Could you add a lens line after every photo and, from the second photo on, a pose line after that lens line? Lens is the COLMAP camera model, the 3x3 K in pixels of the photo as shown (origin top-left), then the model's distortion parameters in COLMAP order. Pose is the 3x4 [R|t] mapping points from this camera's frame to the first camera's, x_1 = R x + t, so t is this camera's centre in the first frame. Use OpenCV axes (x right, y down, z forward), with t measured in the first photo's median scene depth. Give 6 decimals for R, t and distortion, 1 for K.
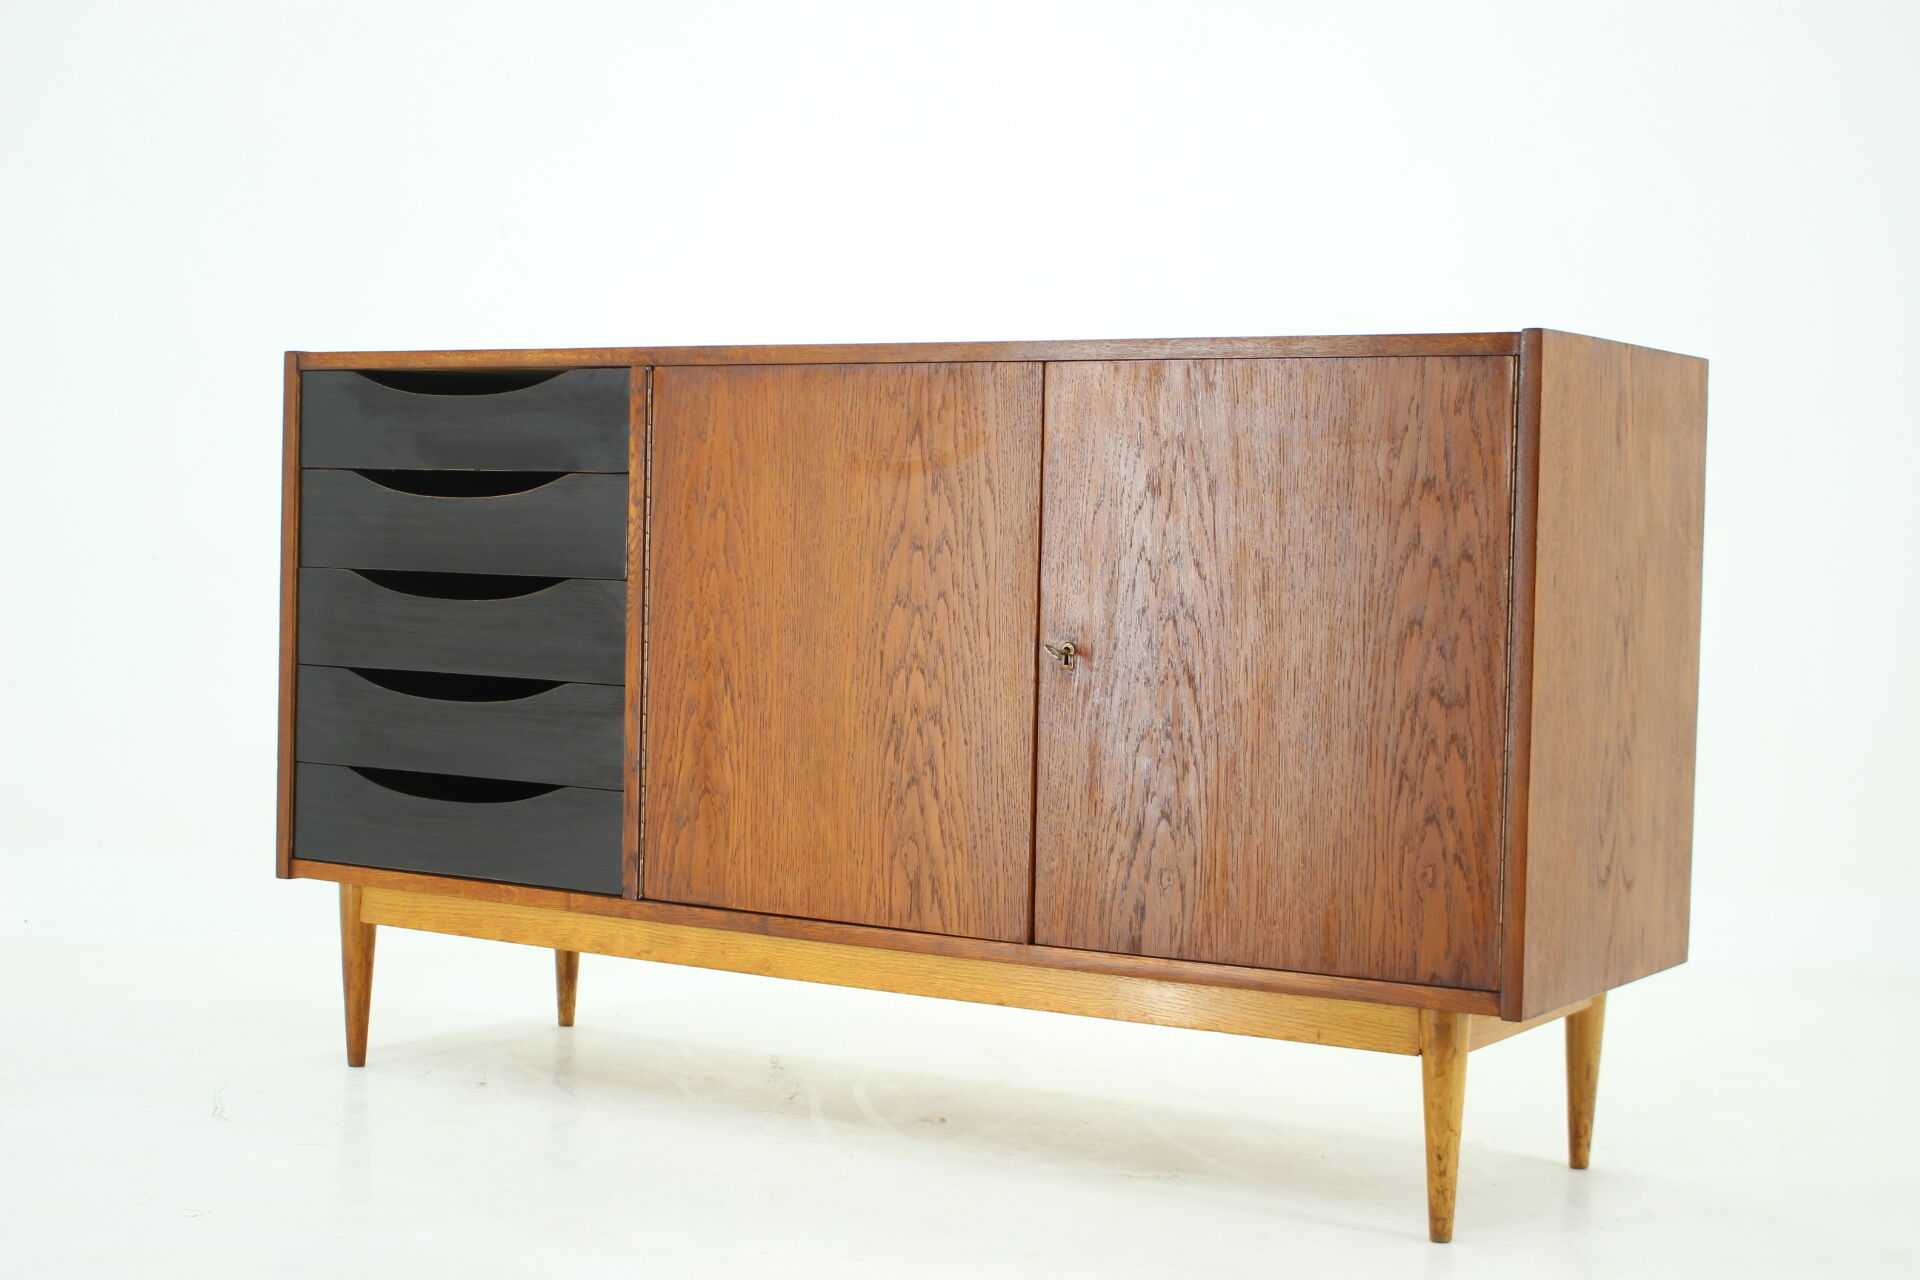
lens RADIAL K [[2946.0, 0, 960.0], [0, 2946.0, 640.0], [0, 0, 1]] dist [-0.021757, -0.017839]
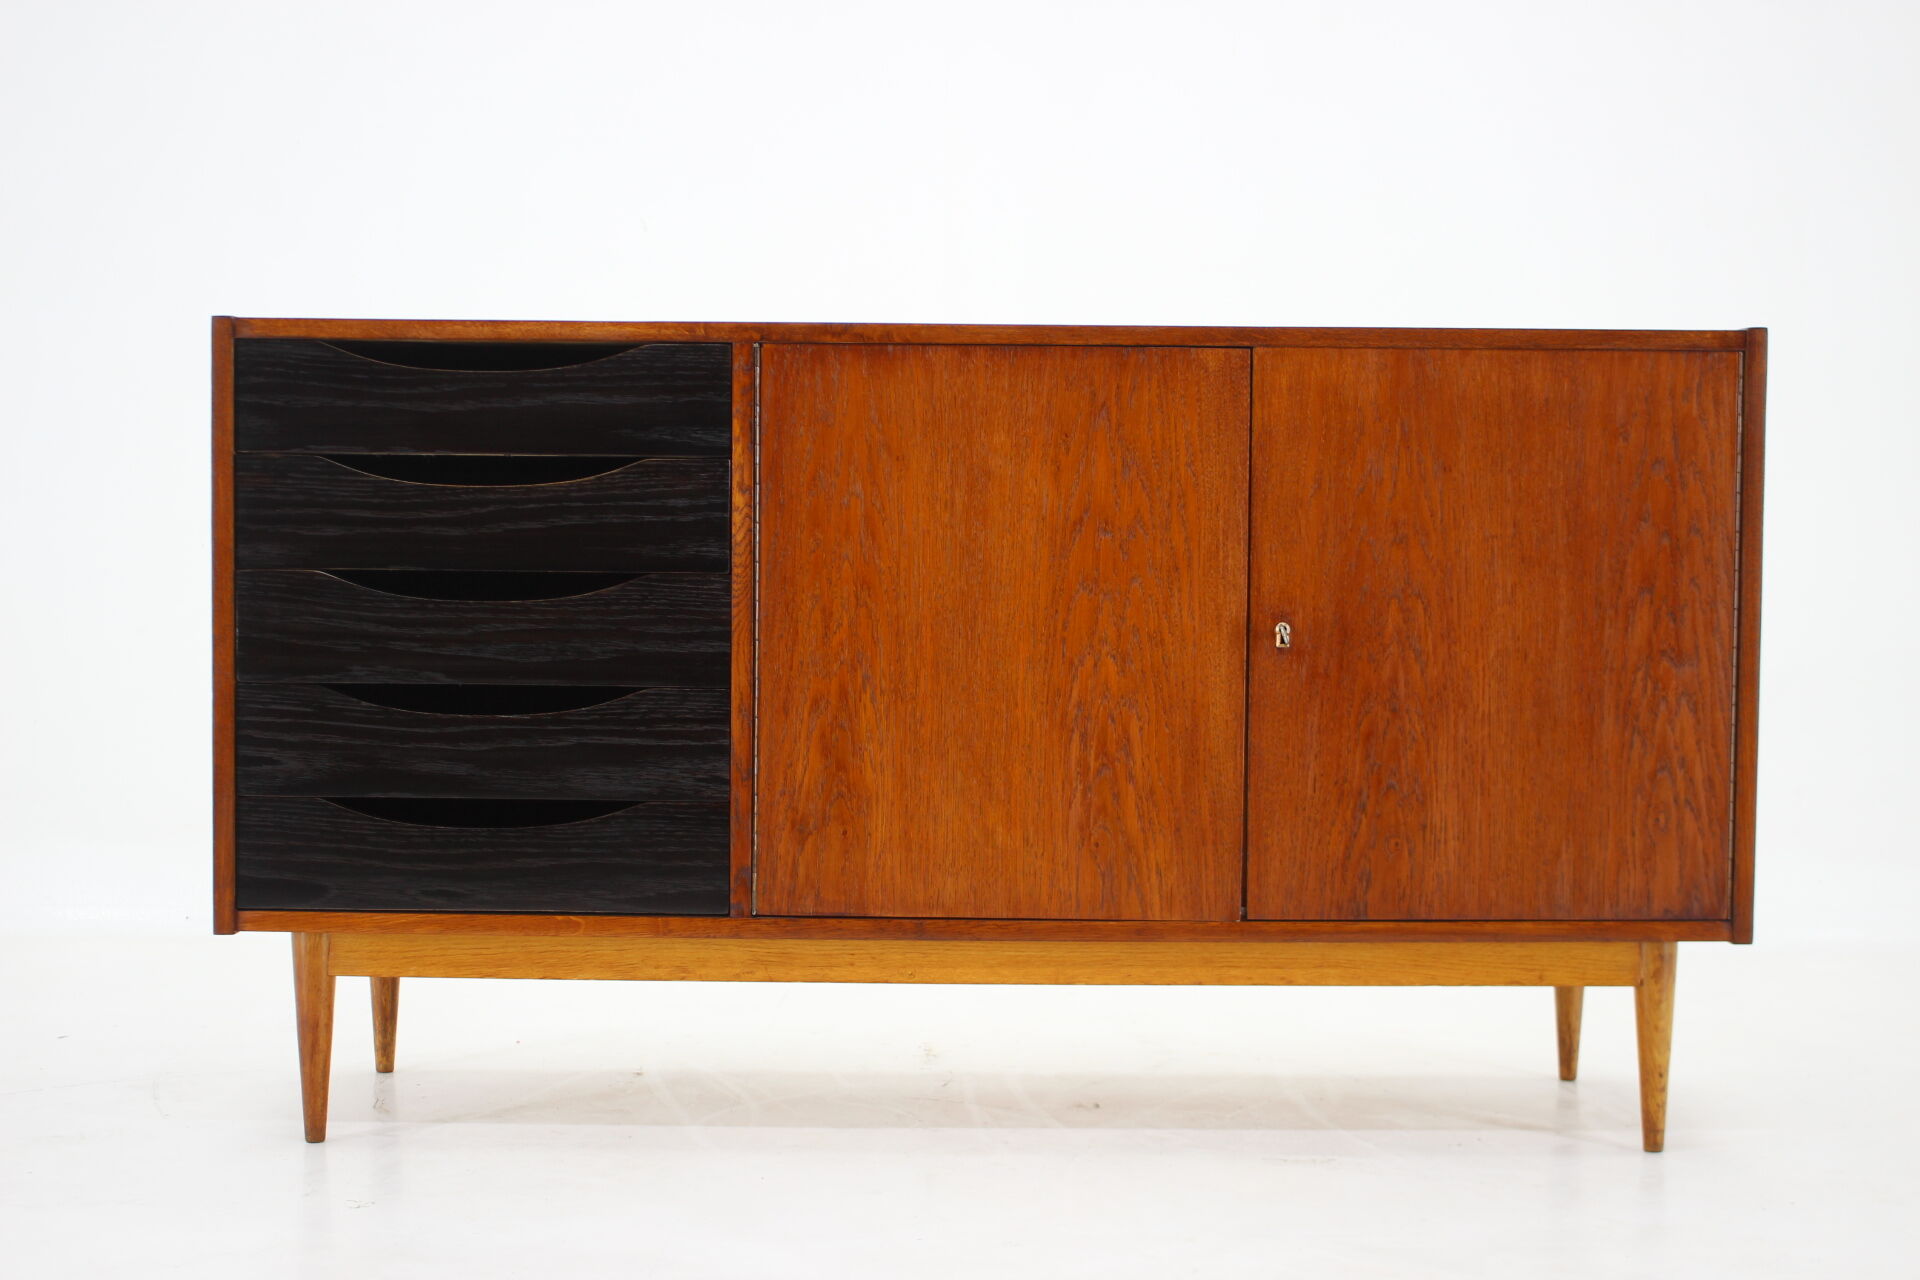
lens RADIAL K [[2831.8, 0, 961.8], [0, 2831.8, 683.9], [0, 0, 1]] dist [-0.012196, 0.014630]
pose [[0.837002, -0.046765, 0.545198, -0.545375], [0.033318, 0.998848, 0.034527, -0.014455], [-0.546184, -0.010734, 0.837596, 0.216127]]
